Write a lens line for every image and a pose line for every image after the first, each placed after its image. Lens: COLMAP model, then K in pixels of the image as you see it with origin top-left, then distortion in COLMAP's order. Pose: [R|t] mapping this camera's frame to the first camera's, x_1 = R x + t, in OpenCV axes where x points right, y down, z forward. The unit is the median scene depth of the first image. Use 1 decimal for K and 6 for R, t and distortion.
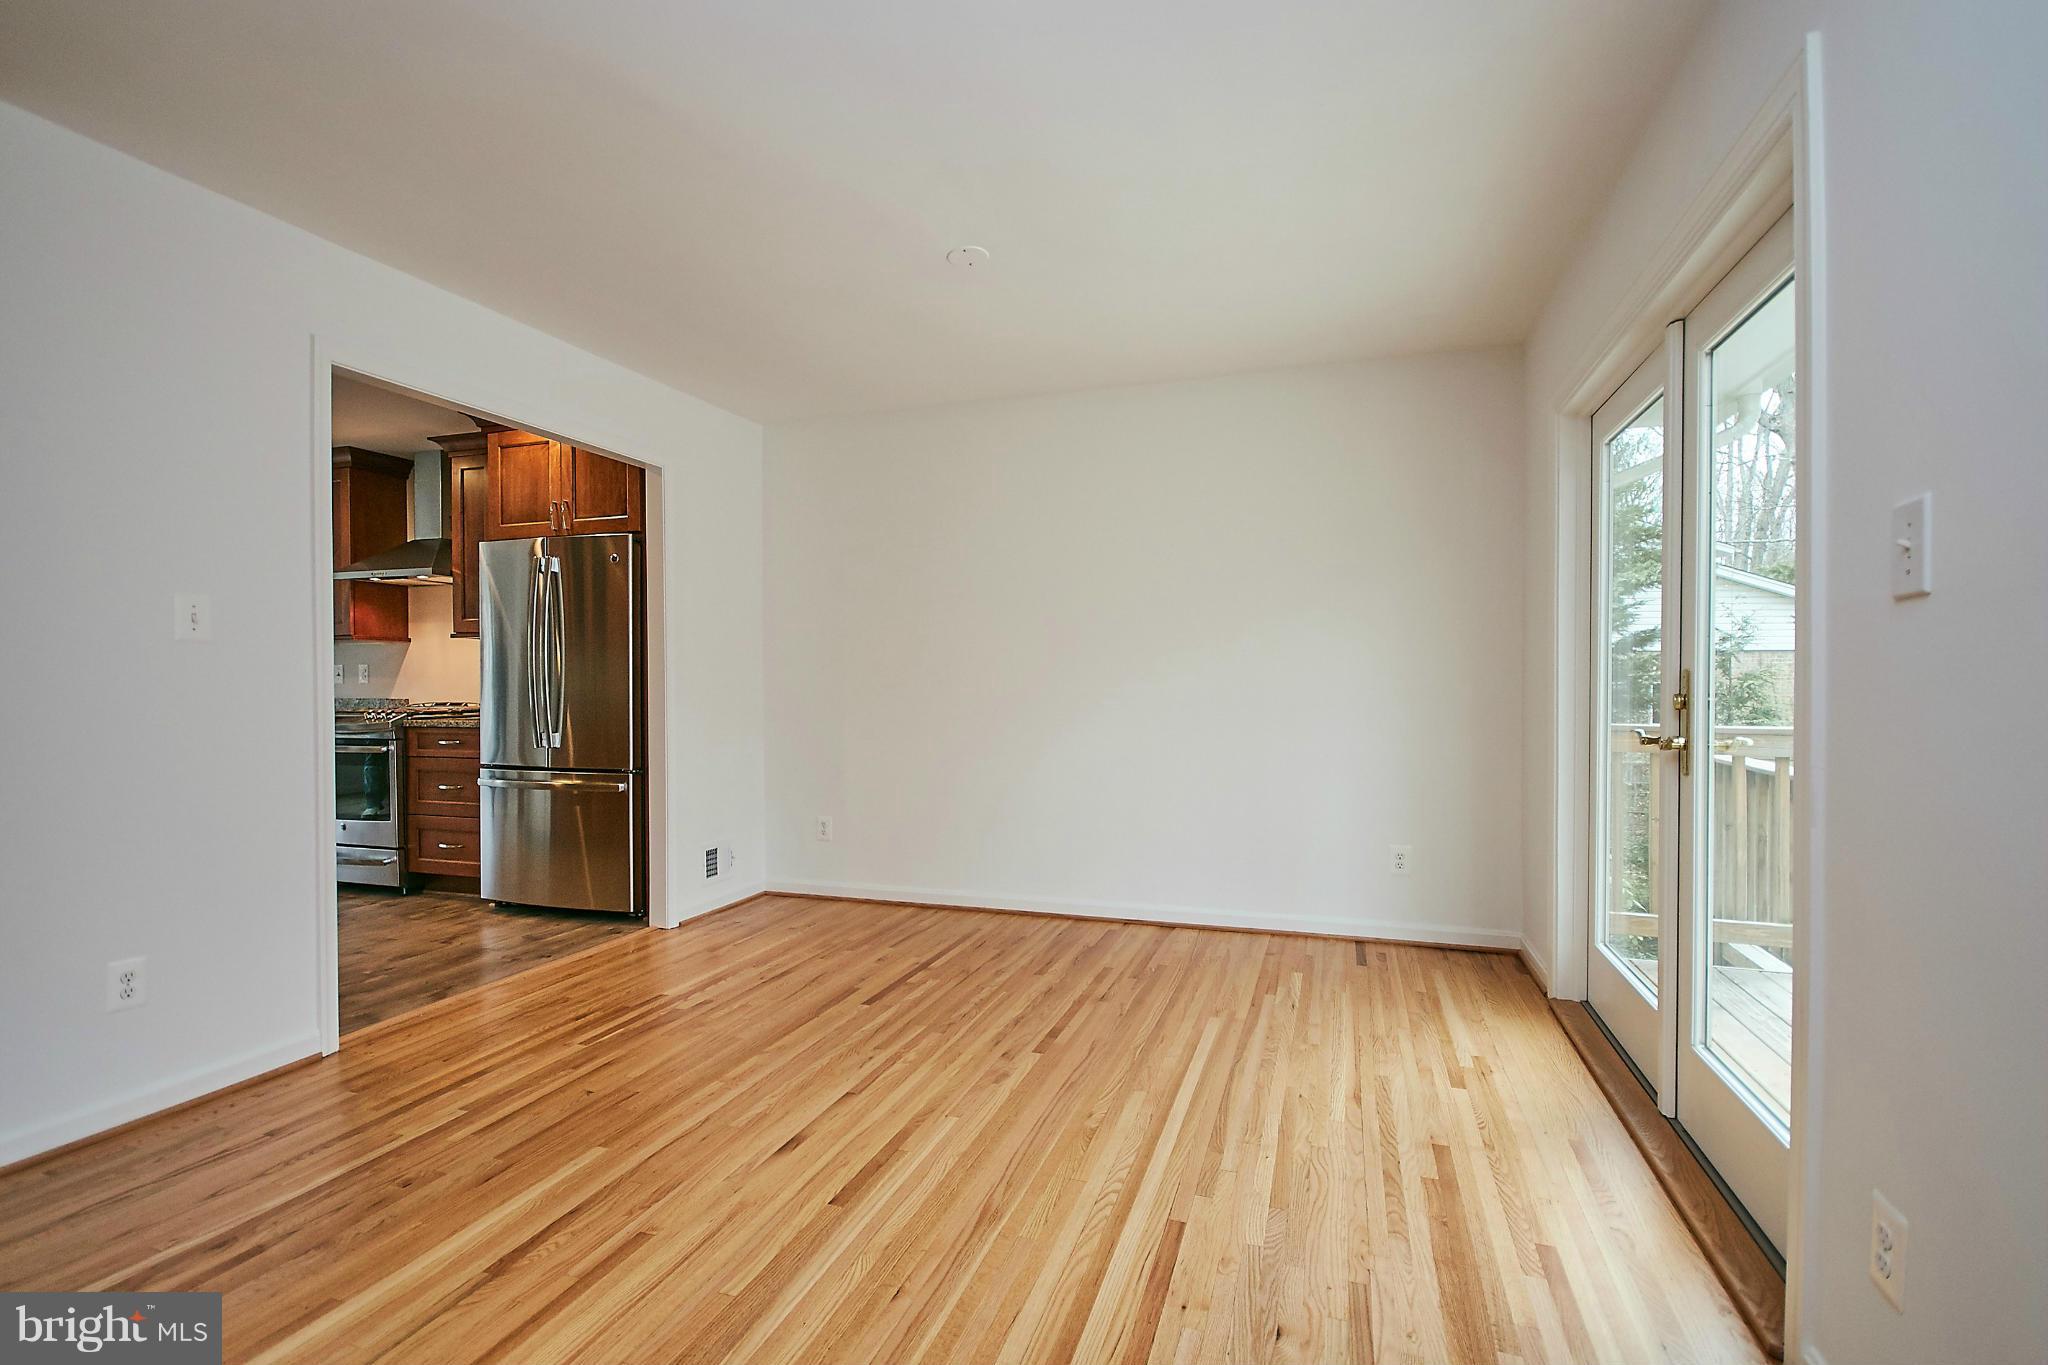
lens RADIAL K [[945.0, 0, 1012.8], [0, 945.0, 694.1], [0, 0, 1]] dist [-0.001306, 0.000317]
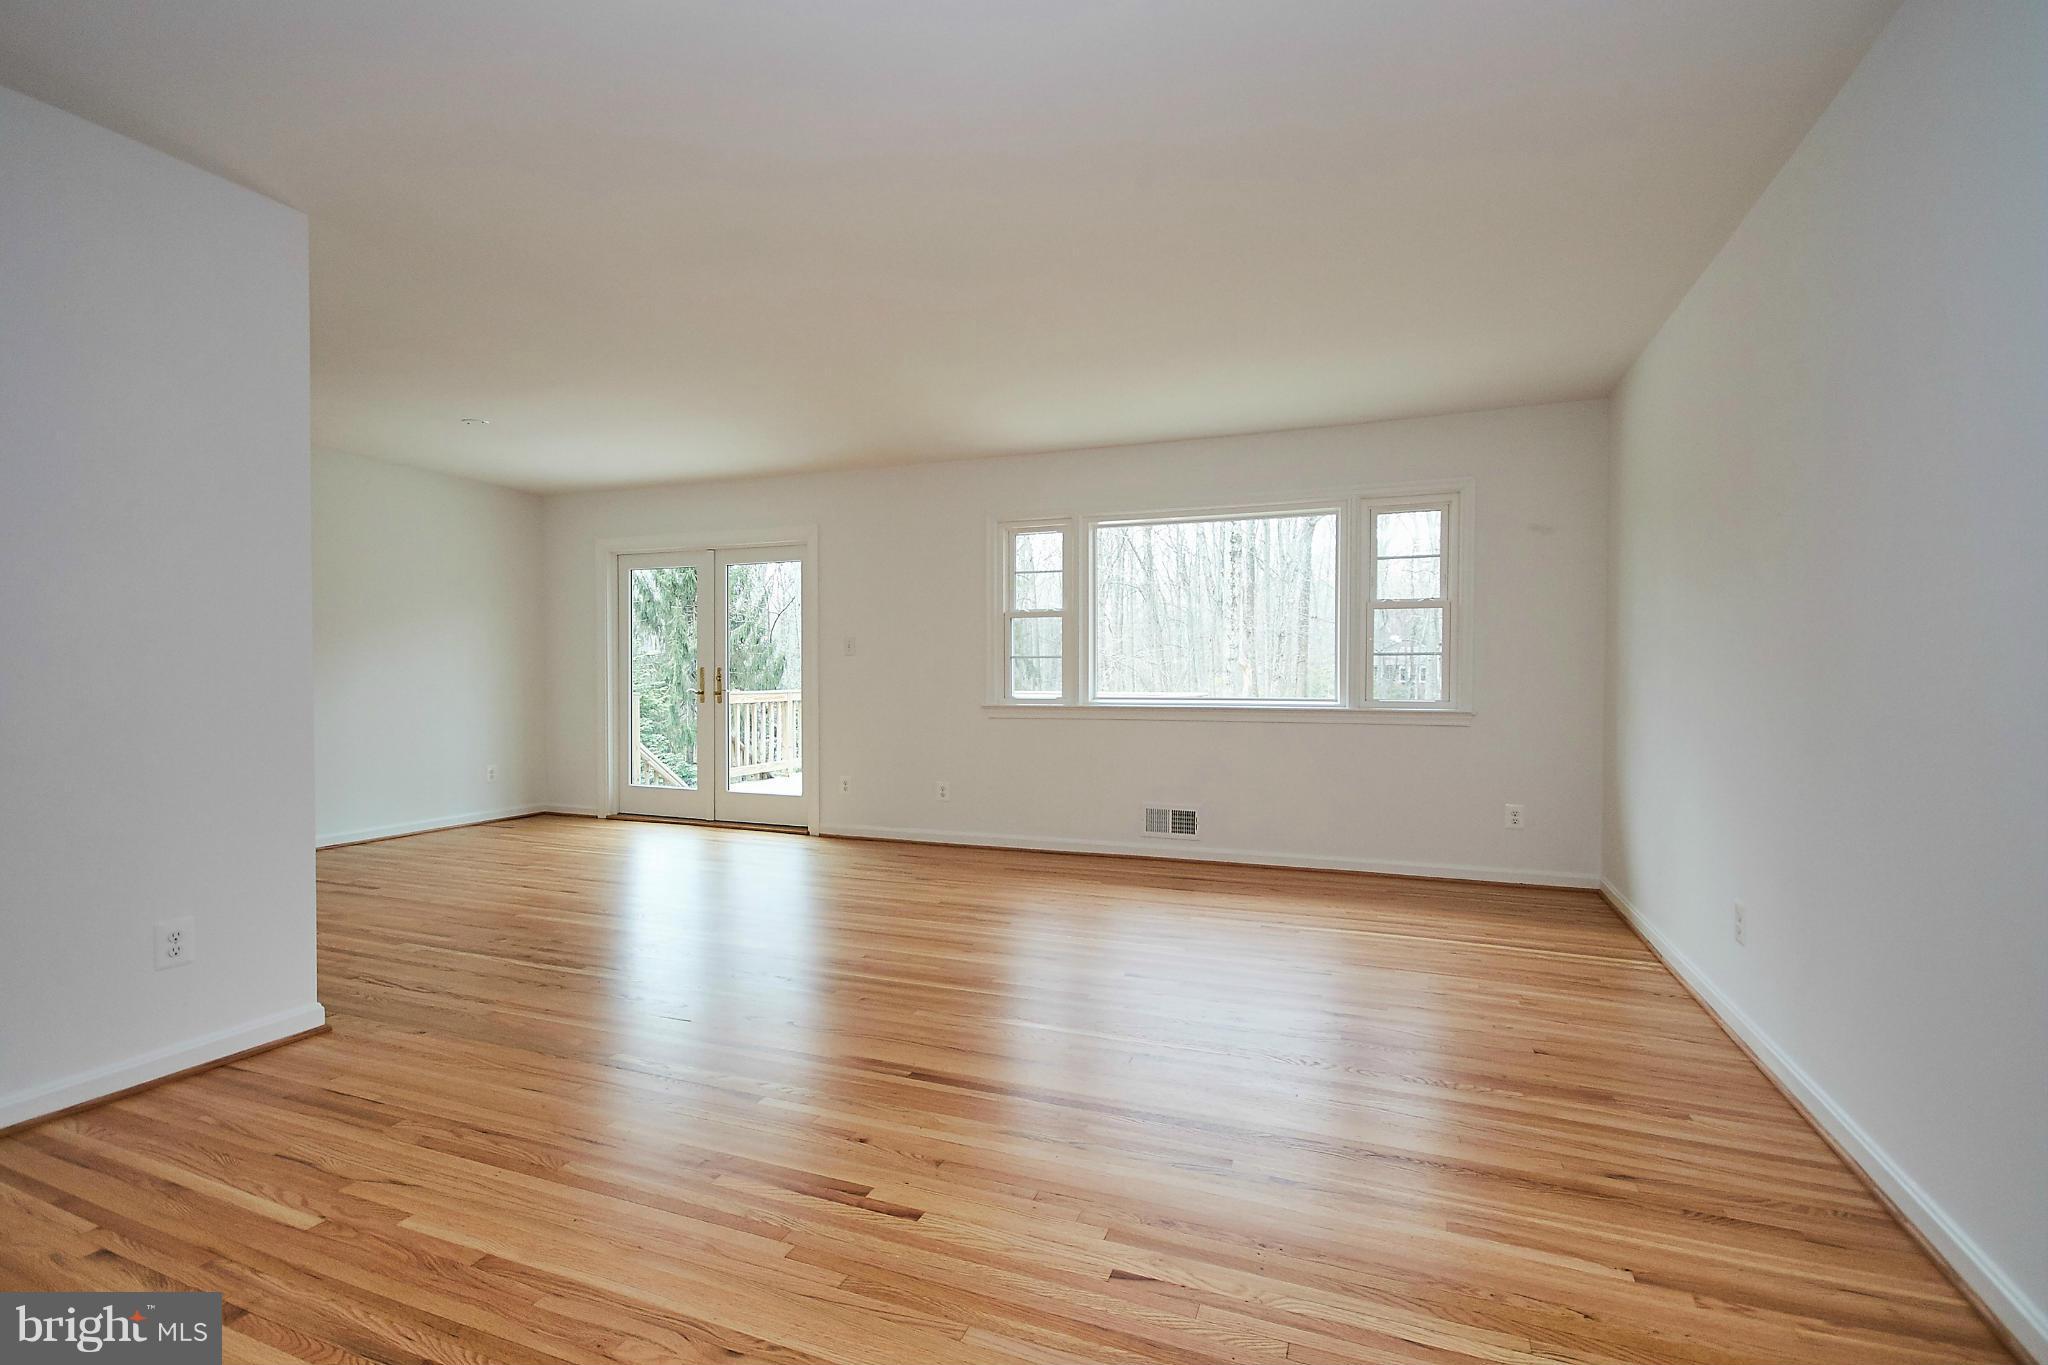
lens RADIAL K [[945.0, 0, 1012.8], [0, 945.0, 694.1], [0, 0, 1]] dist [-0.001306, 0.000317]
pose [[0.043263, -0.019382, 0.998876, -1.542914], [0.010688, 0.999764, 0.018937, 0.016978], [-0.999007, 0.009856, 0.043460, -0.039392]]
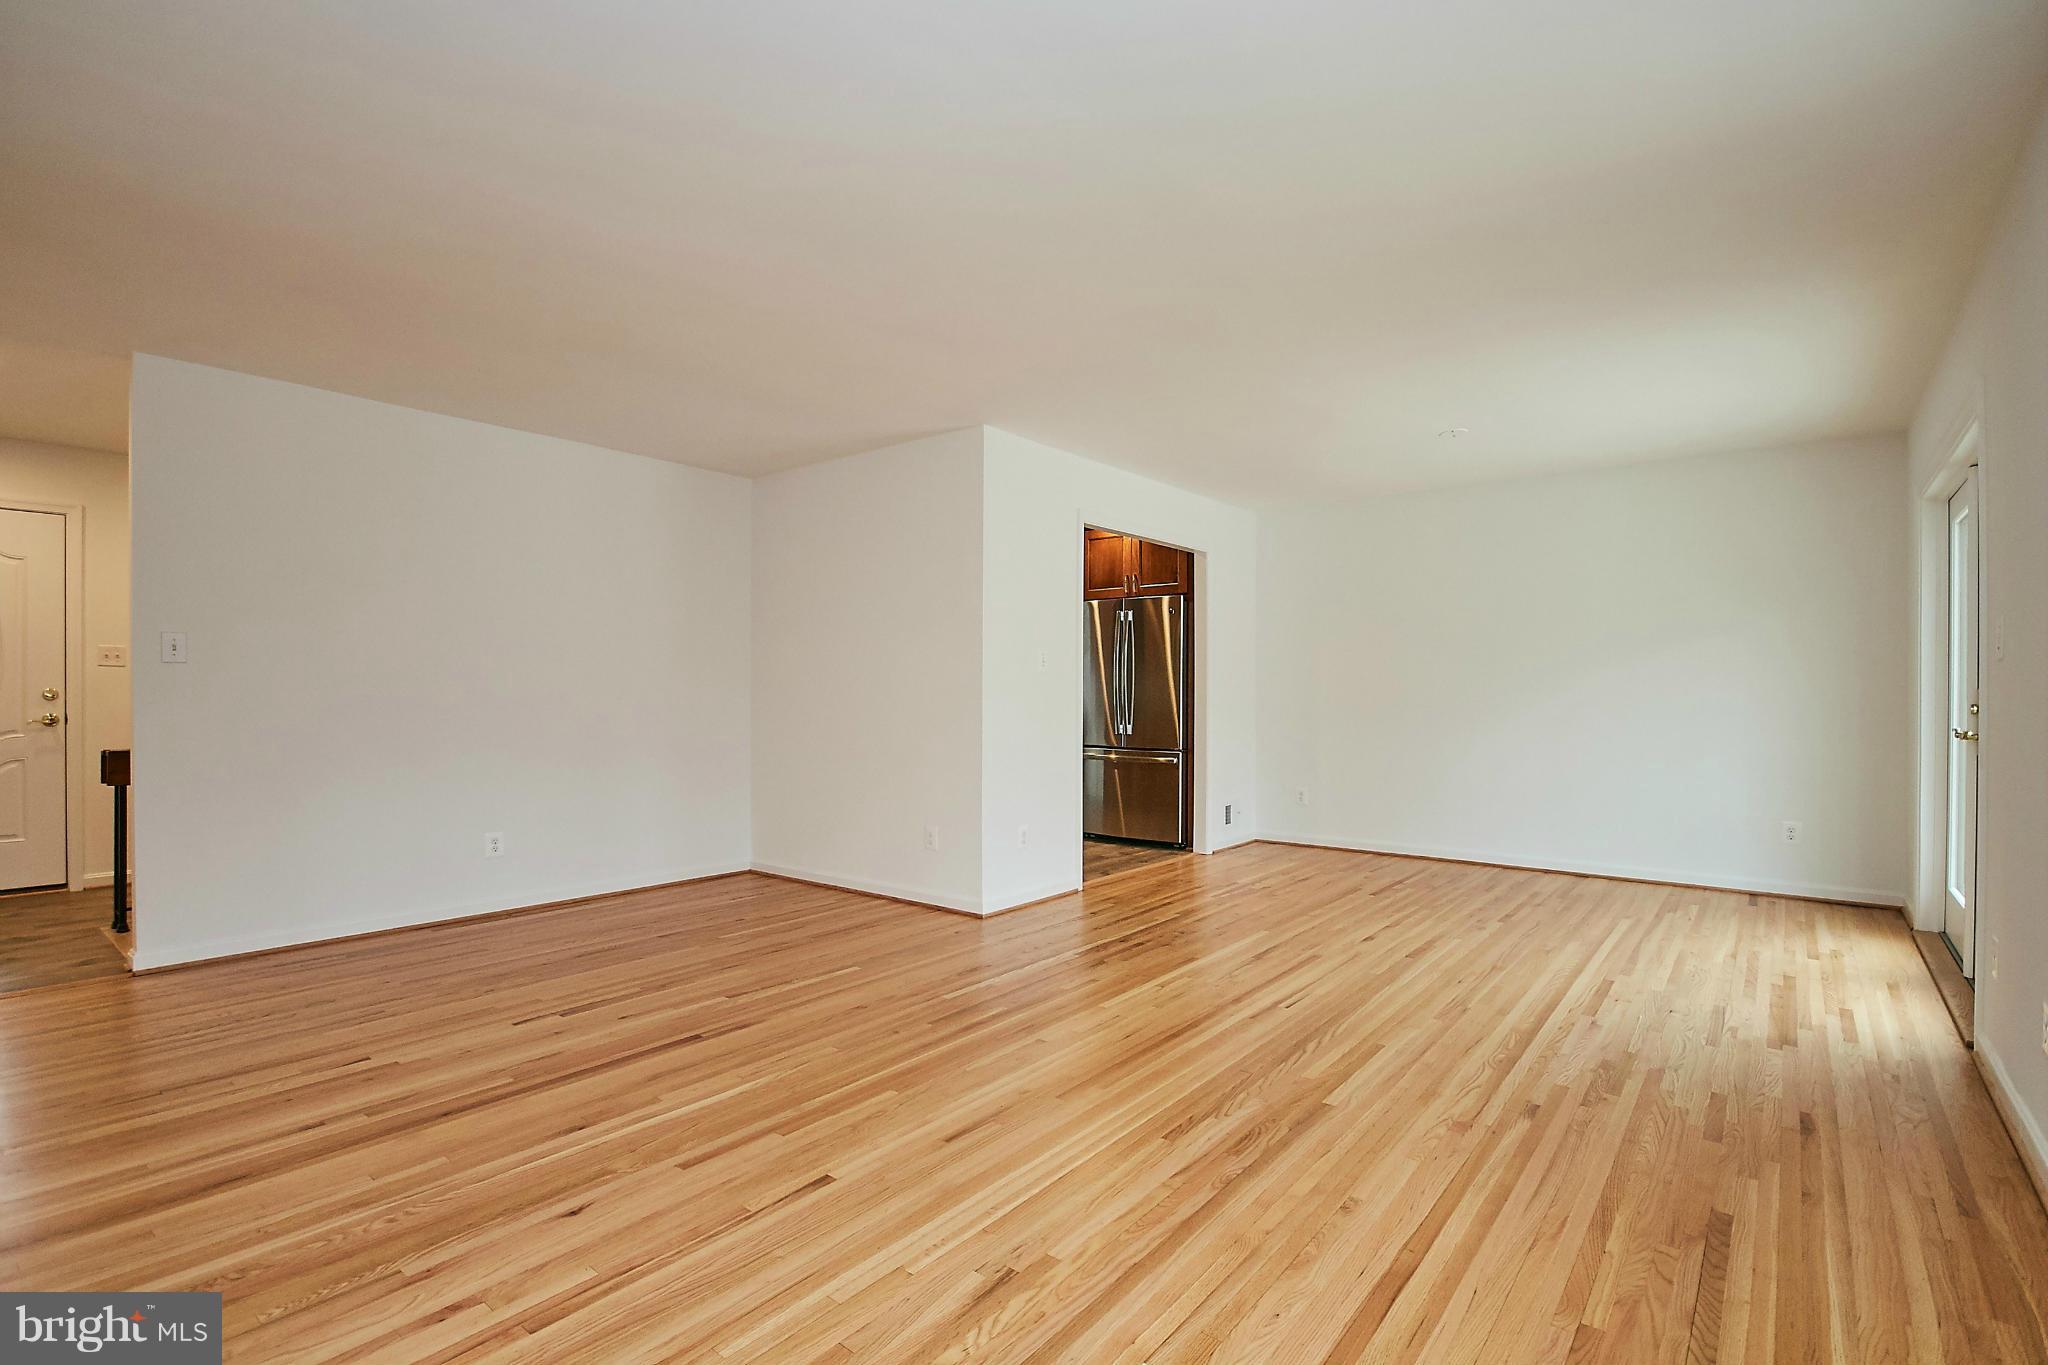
lens RADIAL K [[942.8, 0, 1028.5], [0, 942.8, 700.3], [0, 0, 1]] dist [0.019855, -0.014154]
pose [[0.943703, 0.006702, -0.330725, -0.176096], [-0.008070, 0.999964, -0.002763, 0.009268], [0.330694, 0.005276, 0.943723, -0.693918]]
